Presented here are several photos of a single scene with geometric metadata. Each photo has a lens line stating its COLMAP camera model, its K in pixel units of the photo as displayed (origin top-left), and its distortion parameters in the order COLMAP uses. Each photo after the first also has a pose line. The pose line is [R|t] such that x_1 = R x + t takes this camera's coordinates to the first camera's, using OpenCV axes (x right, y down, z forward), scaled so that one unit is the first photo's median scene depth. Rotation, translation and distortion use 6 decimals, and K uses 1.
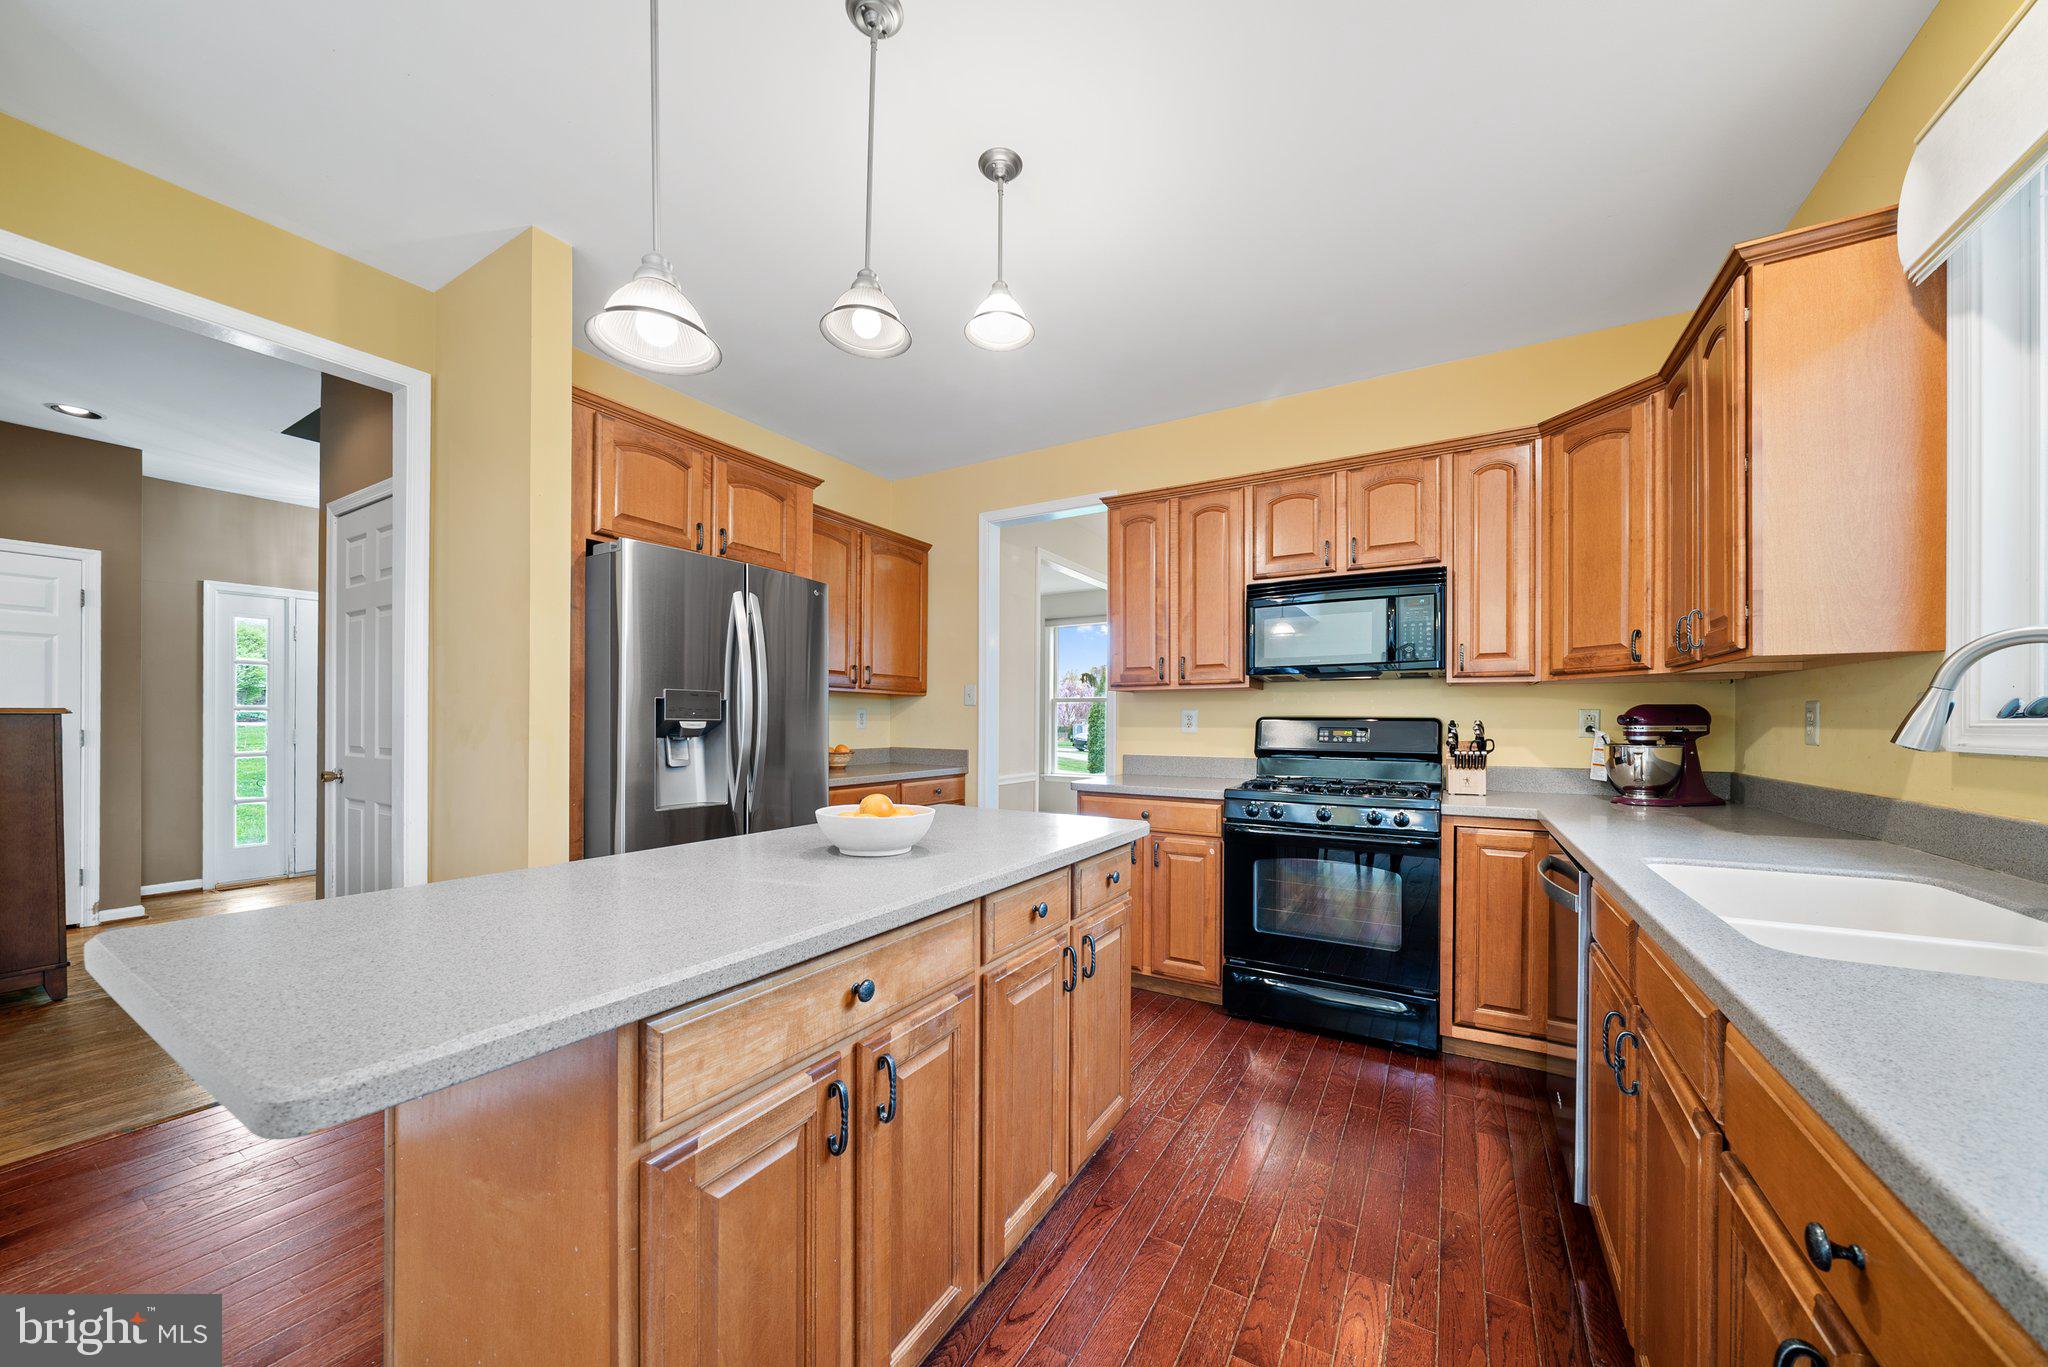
lens RADIAL K [[717.6, 0, 1025.7], [0, 717.6, 721.9], [0, 0, 1]] dist [-0.000921, -0.000157]
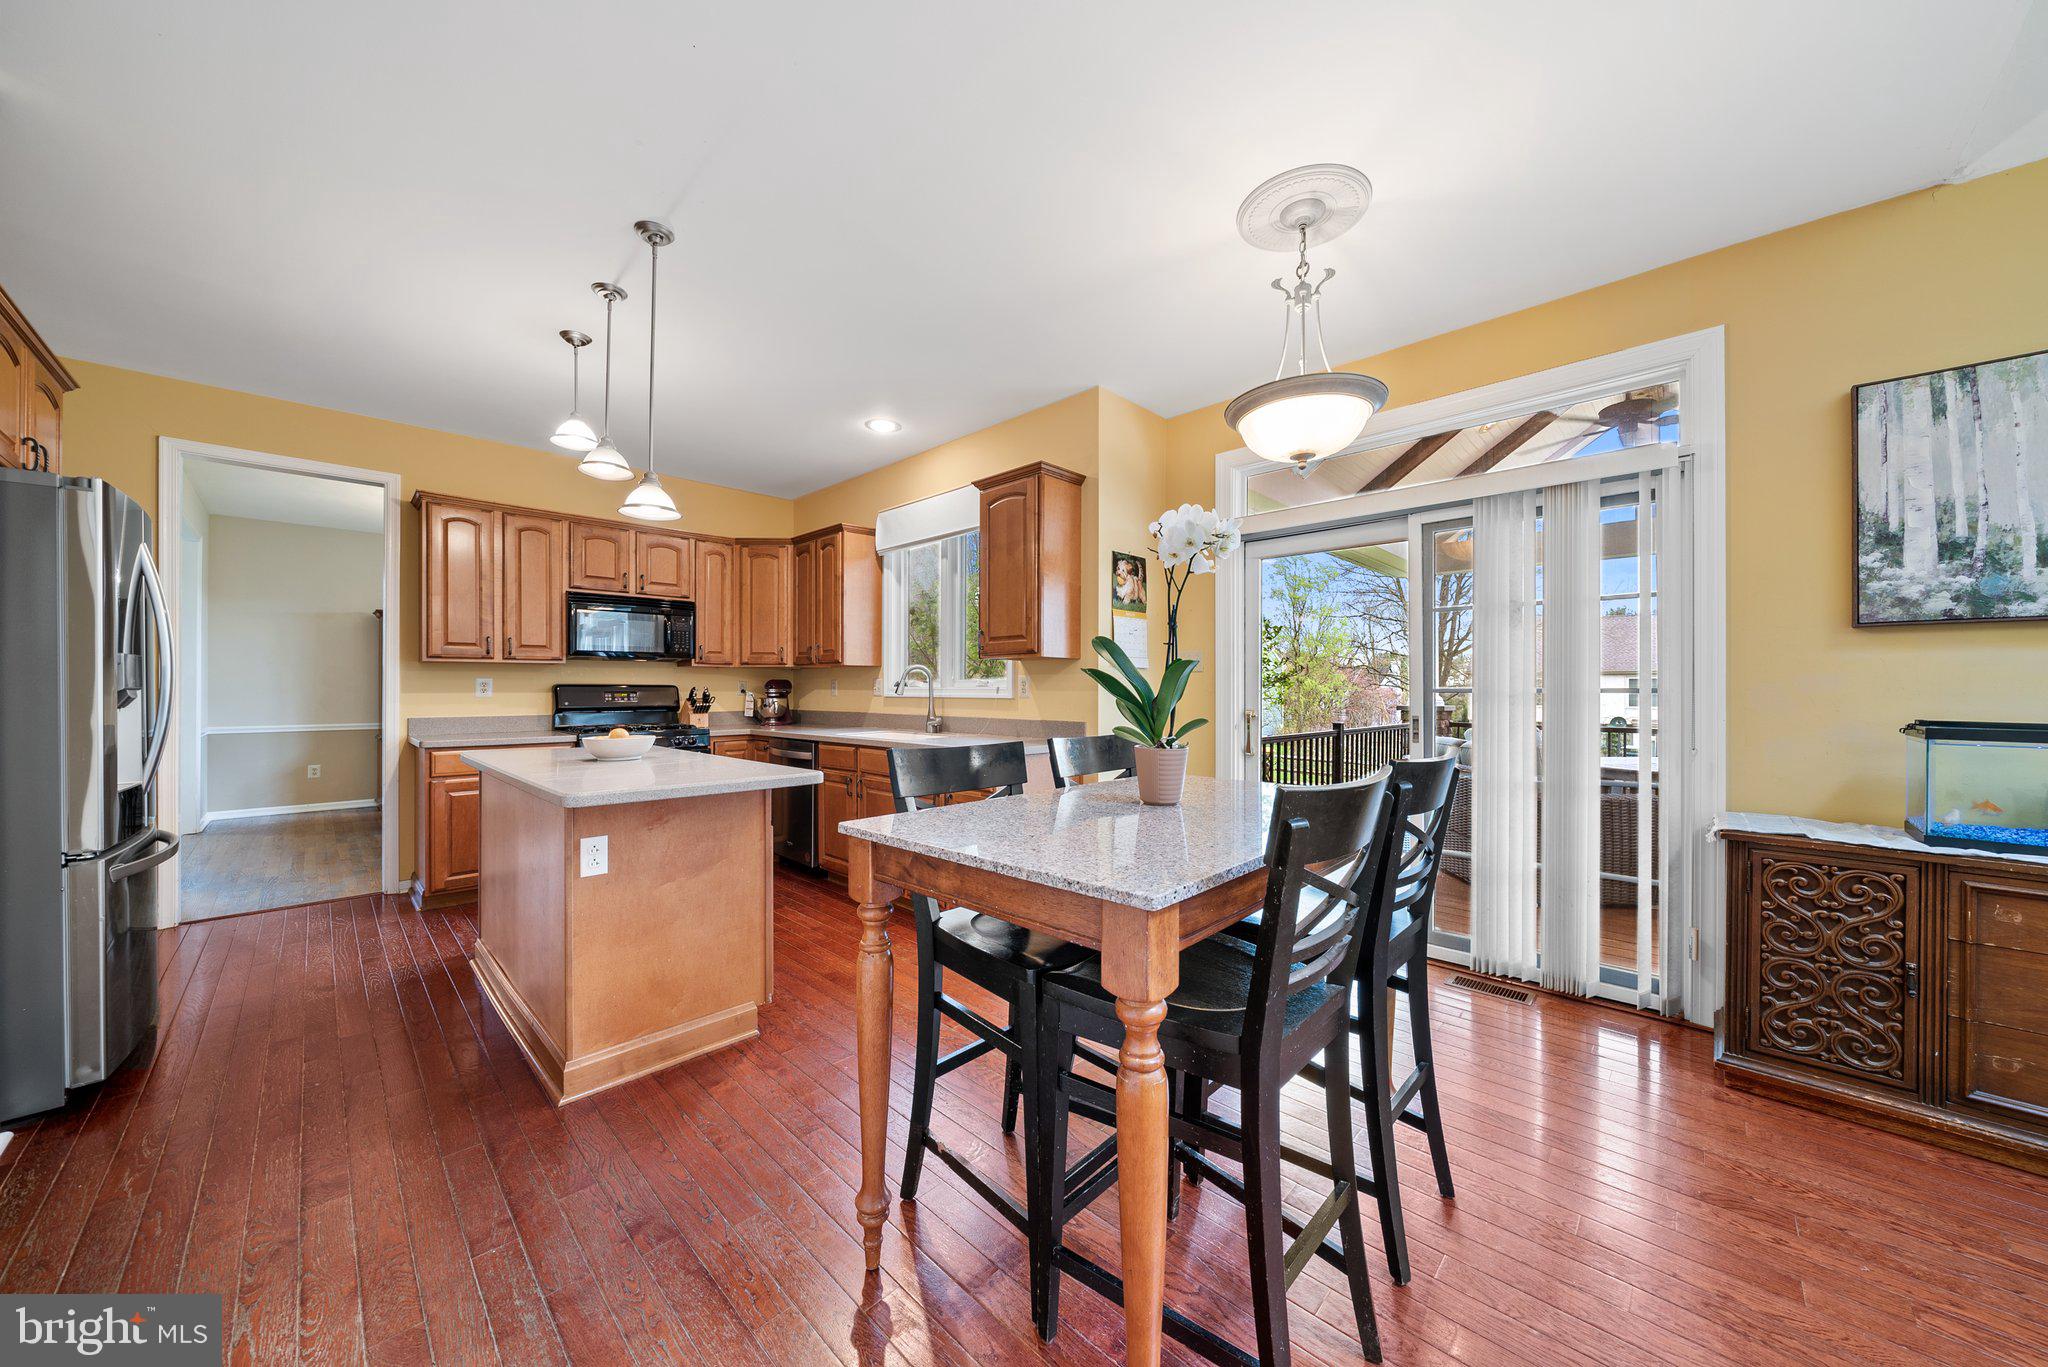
lens RADIAL K [[755.4, 0, 997.5], [0, 755.4, 691.7], [0, 0, 1]] dist [-0.000574, -0.000106]
pose [[0.292857, -0.009449, 0.956110, -1.011418], [0.002047, 0.999955, 0.009255, -0.005939], [-0.956154, -0.000753, 0.292863, -0.288818]]
